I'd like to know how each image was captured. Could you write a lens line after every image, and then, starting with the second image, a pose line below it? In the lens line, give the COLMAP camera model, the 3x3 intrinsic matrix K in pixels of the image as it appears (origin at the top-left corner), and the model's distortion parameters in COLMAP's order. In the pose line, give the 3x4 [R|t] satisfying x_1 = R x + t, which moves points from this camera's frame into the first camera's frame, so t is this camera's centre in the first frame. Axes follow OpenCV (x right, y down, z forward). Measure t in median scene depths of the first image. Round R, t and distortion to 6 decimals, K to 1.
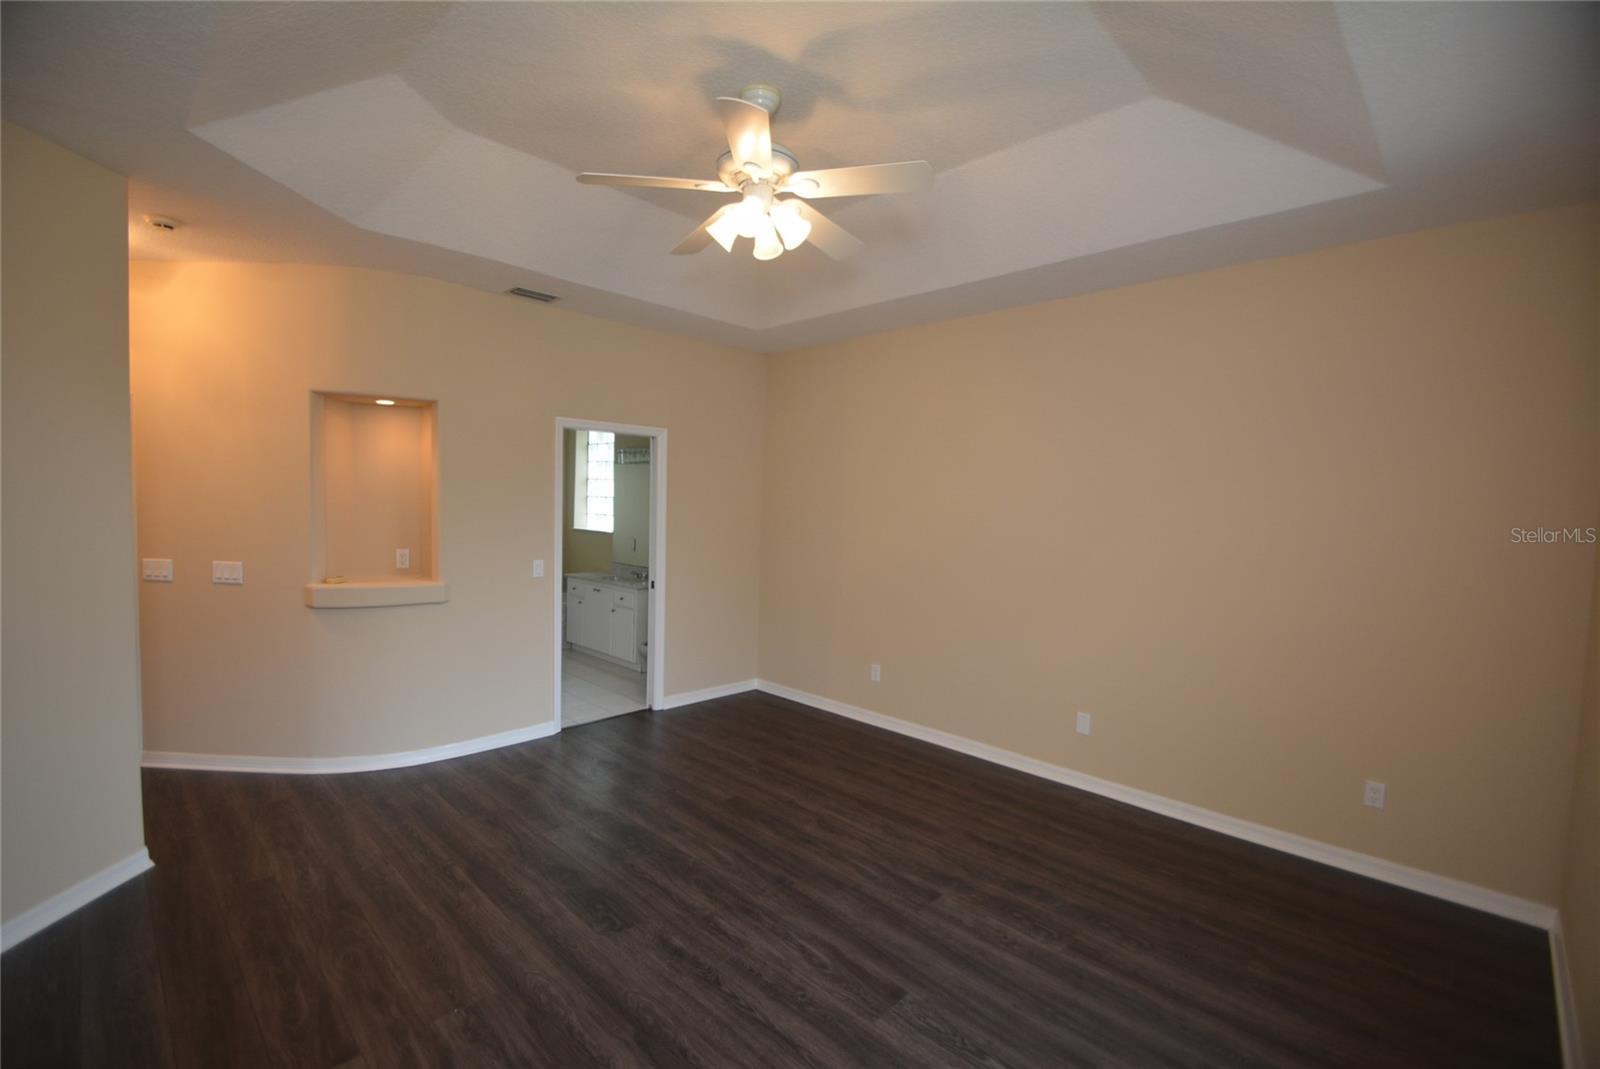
lens RADIAL K [[699.4, 0, 791.1], [0, 699.4, 539.0], [0, 0, 1]] dist [0.016440, -0.016527]
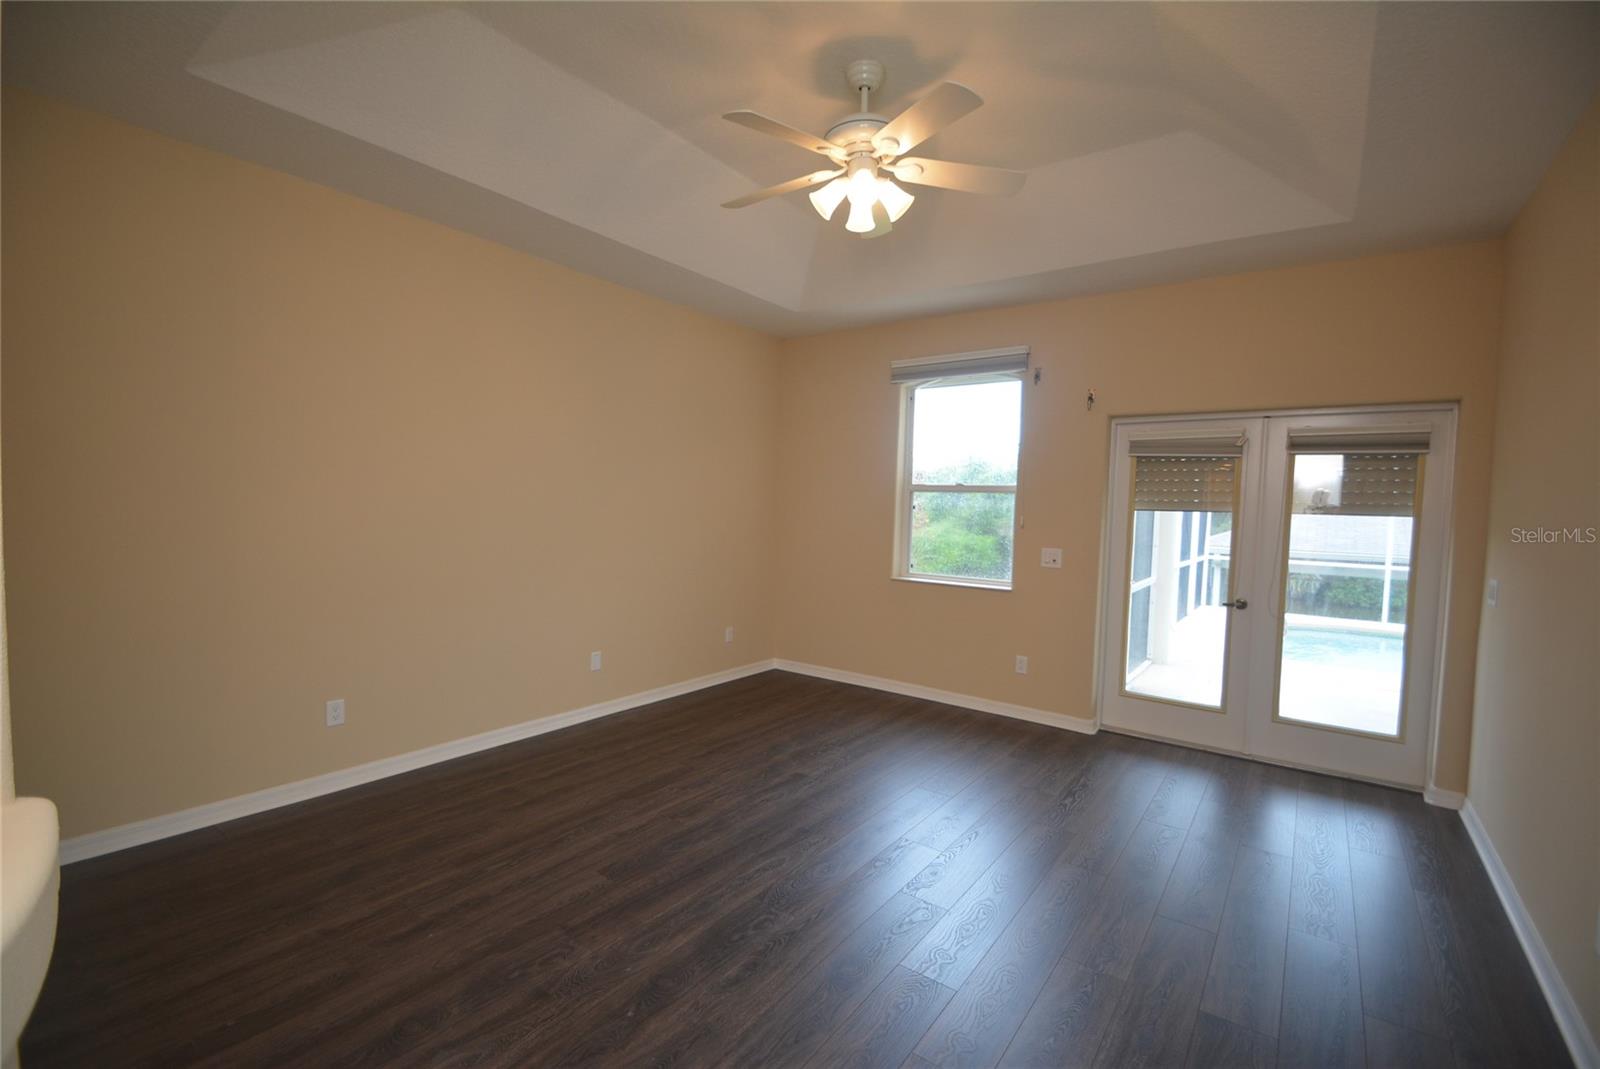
lens RADIAL K [[699.4, 0, 791.1], [0, 699.4, 539.0], [0, 0, 1]] dist [0.016440, -0.016527]
pose [[-0.143543, -0.087542, 0.985765, -0.828456], [0.010095, 0.995899, 0.089912, -0.040238], [-0.989593, 0.022857, -0.142070, 0.940770]]
